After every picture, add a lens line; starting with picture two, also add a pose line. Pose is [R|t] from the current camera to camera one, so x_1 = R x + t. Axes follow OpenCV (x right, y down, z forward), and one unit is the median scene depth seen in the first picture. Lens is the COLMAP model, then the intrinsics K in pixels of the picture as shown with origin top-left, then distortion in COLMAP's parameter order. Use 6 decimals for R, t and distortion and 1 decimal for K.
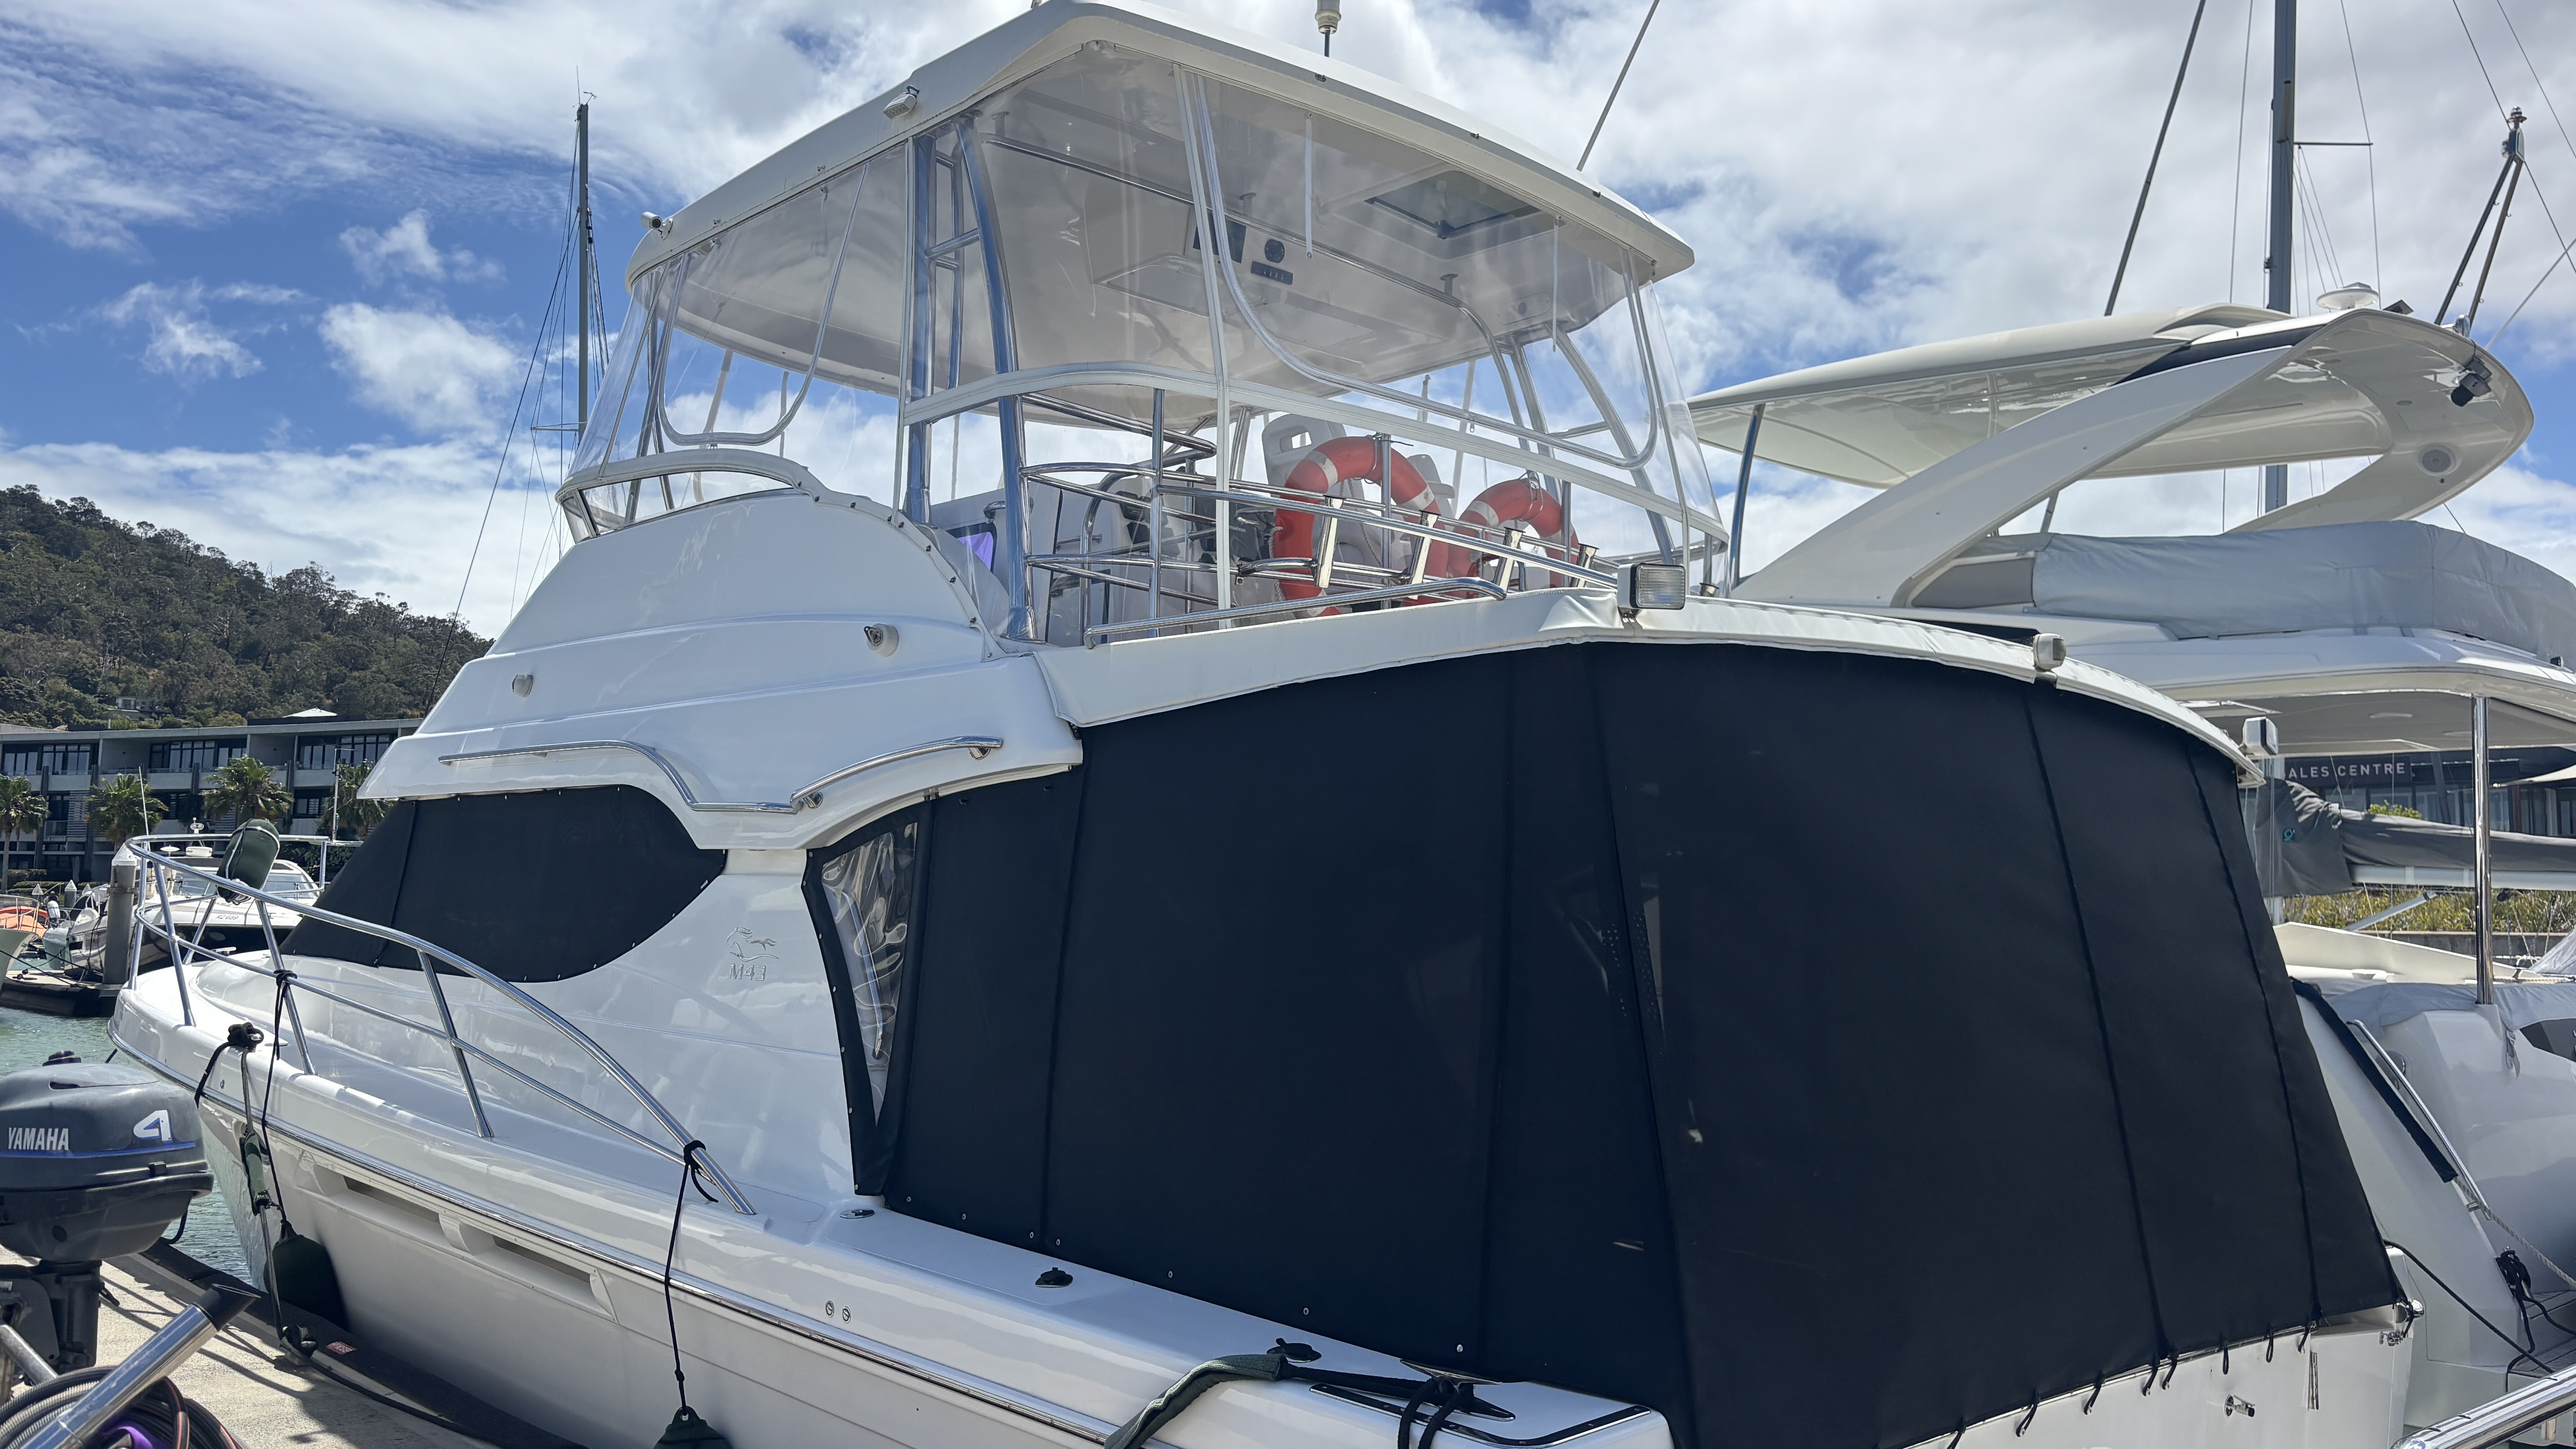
lens RADIAL K [[1898.0, 0, 1280.3], [0, 1898.0, 731.9], [0, 0, 1]] dist [0.002943, -0.003301]
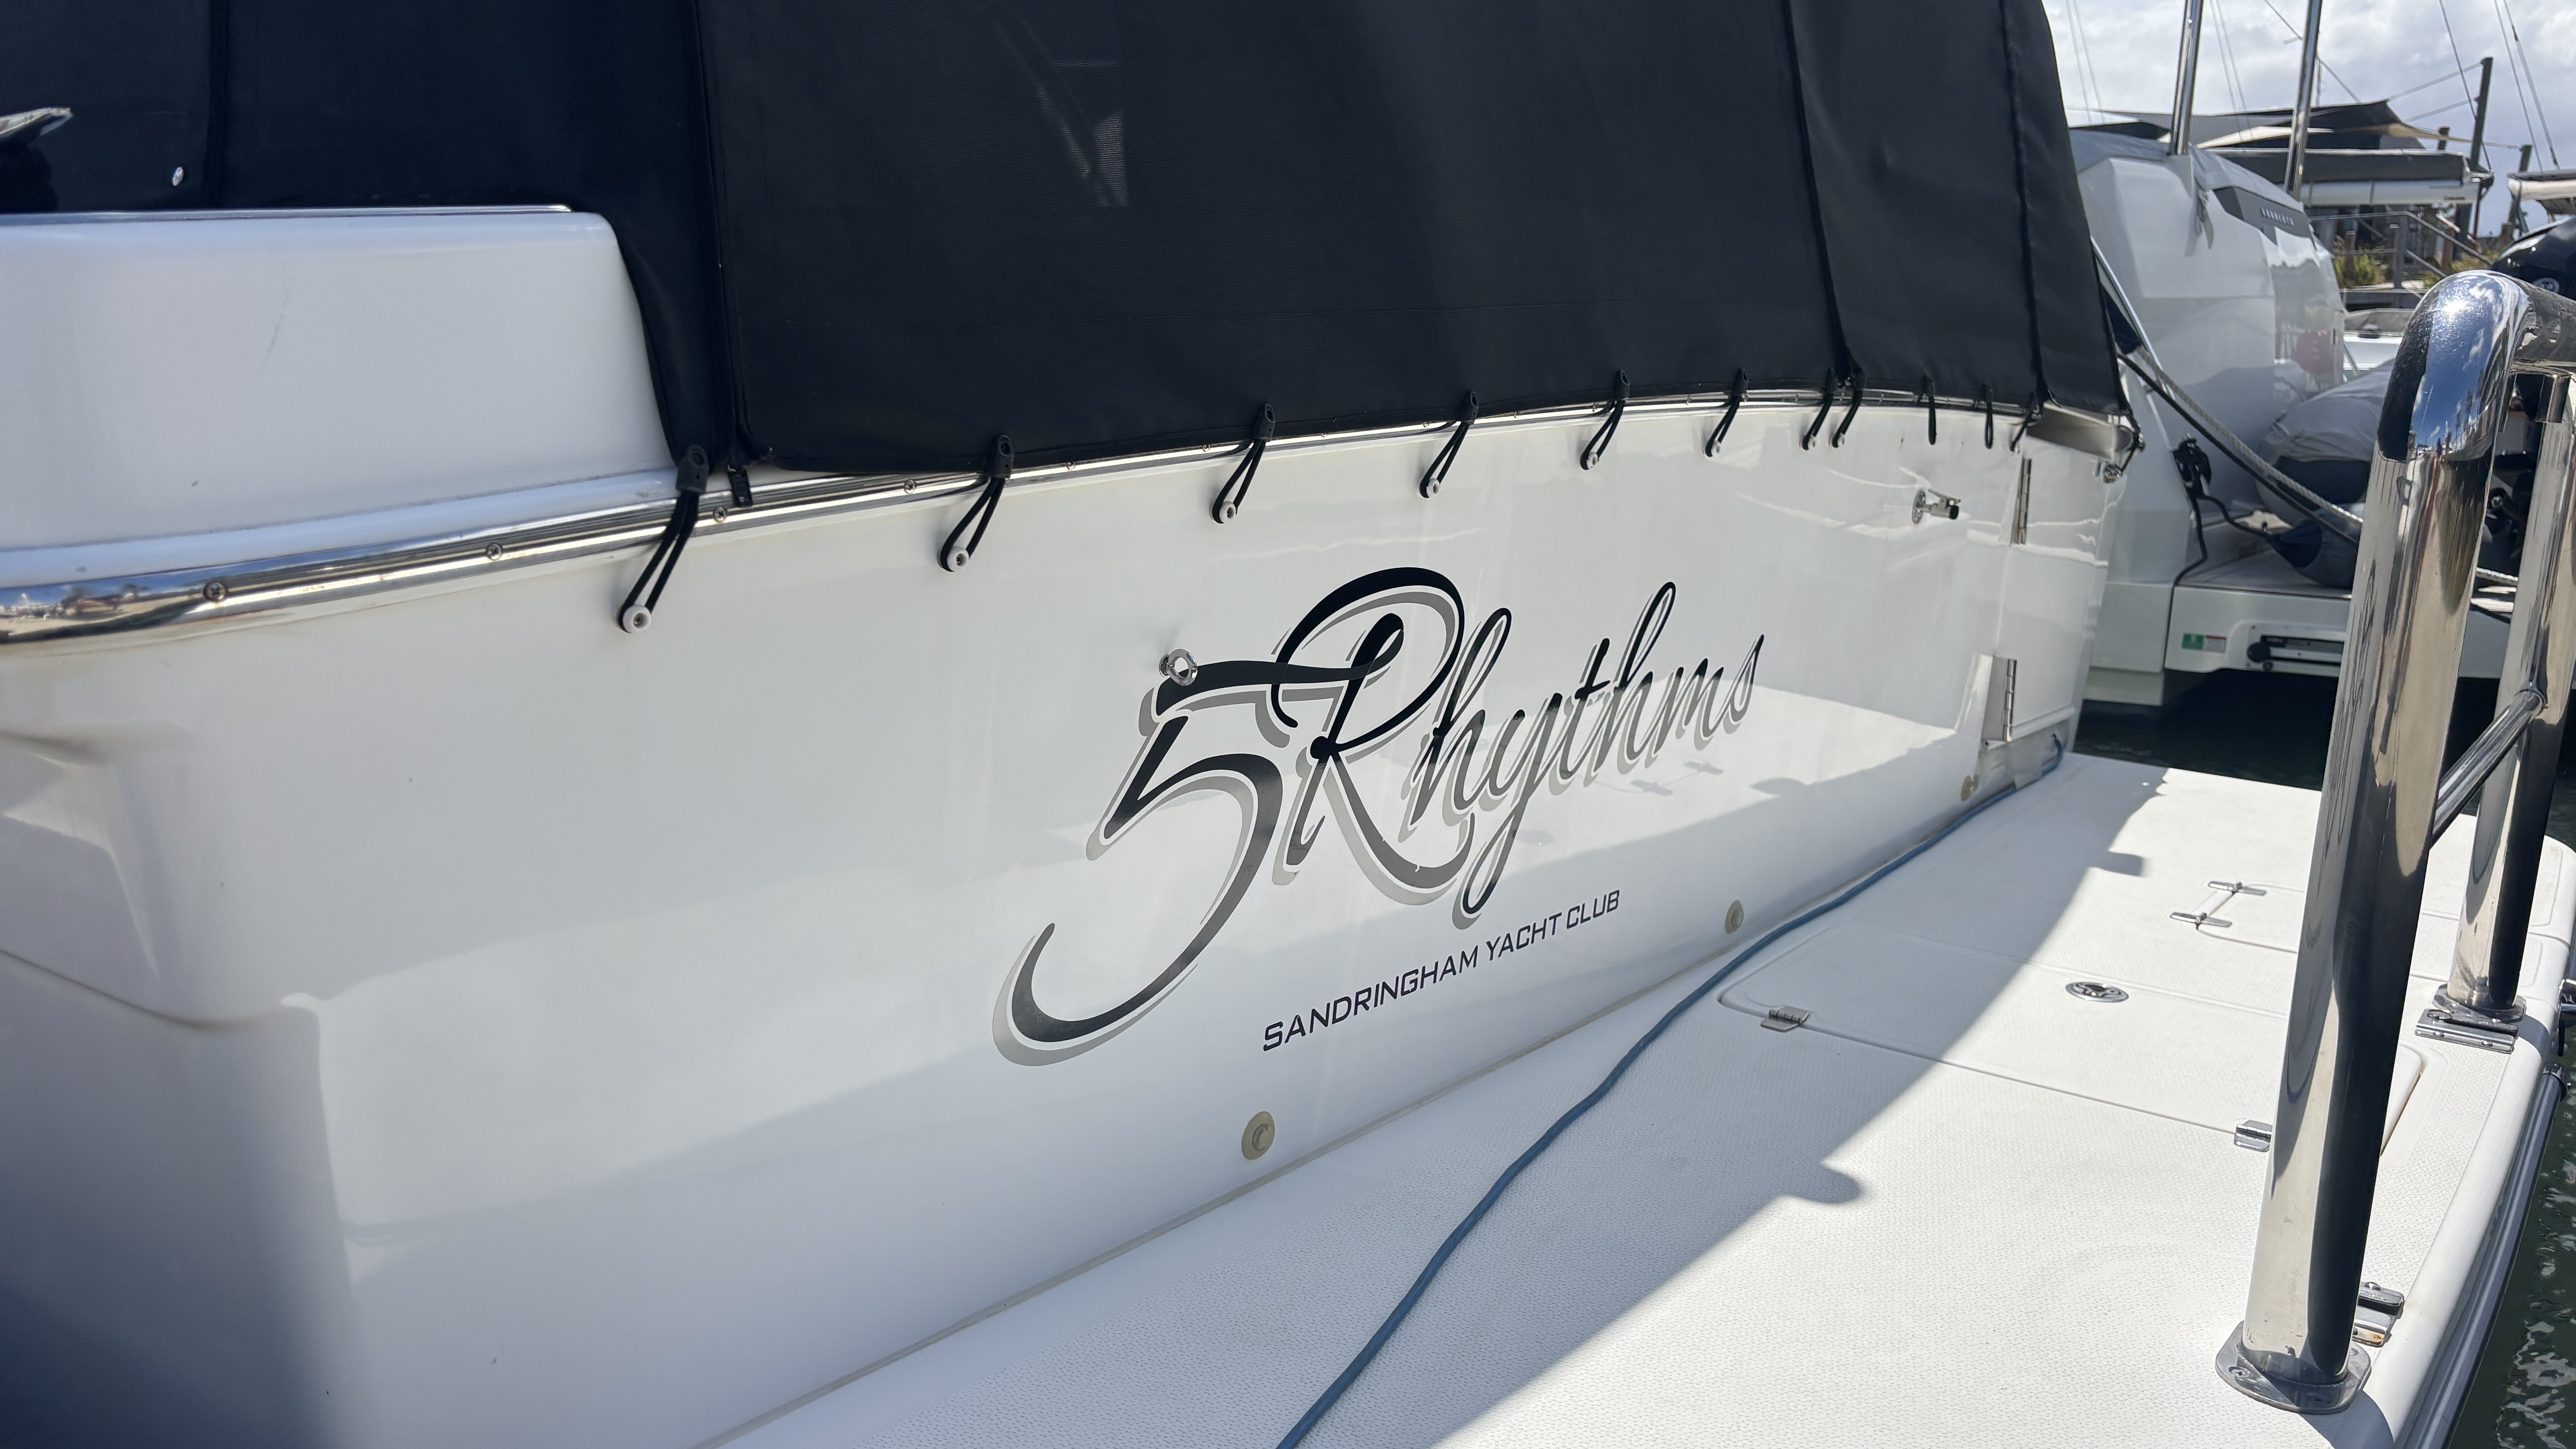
lens RADIAL K [[1898.0, 0, 1292.0], [0, 1898.0, 724.0], [0, 0, 1]] dist [0.002943, -0.003301]
pose [[0.978001, -0.042015, 0.204324, 0.157562], [-0.016663, 0.960641, 0.277294, 0.222422], [-0.207933, -0.274598, 0.938808, 0.399040]]
